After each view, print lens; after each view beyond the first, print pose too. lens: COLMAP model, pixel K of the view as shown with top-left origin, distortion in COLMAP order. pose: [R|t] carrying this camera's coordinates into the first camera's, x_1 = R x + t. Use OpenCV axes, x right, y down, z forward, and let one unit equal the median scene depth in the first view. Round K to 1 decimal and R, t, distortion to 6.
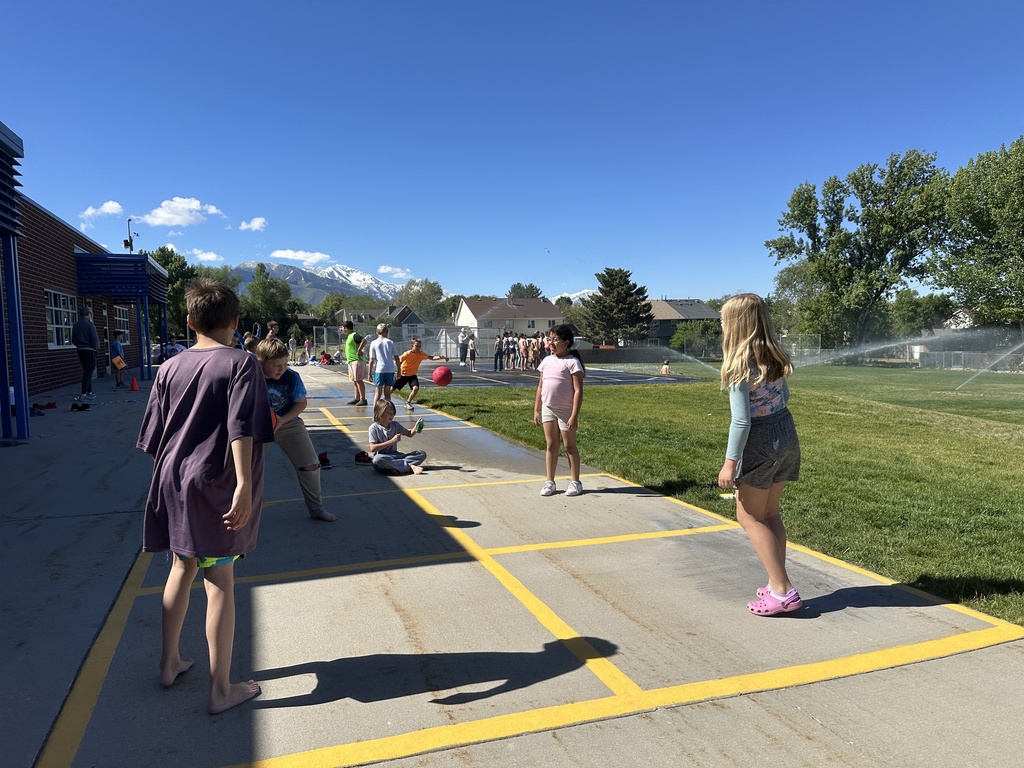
lens RADIAL K [[713.7, 0, 508.0], [0, 713.7, 406.0], [0, 0, 1]] dist [0.104358, -0.150060]
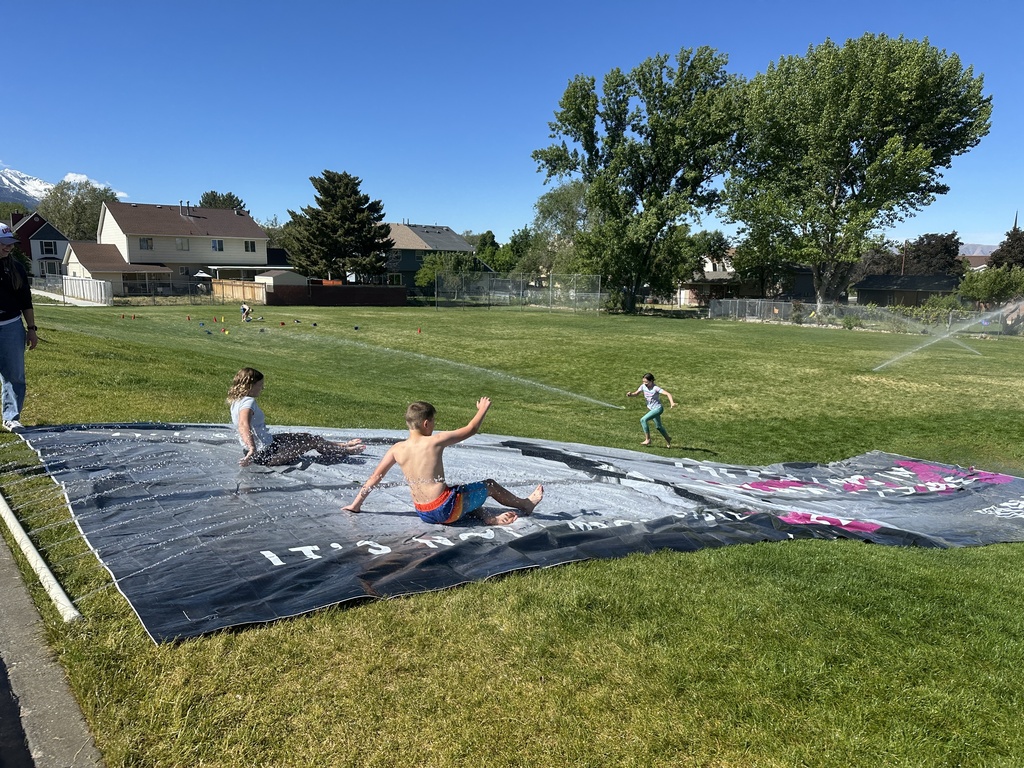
lens RADIAL K [[713.7, 0, 508.0], [0, 713.7, 406.0], [0, 0, 1]] dist [0.104358, -0.150060]
pose [[0.938290, -0.034338, 0.344140, 0.055838], [0.003367, 0.995919, 0.090189, -0.025124], [-0.345832, -0.083465, 0.934577, 0.265979]]
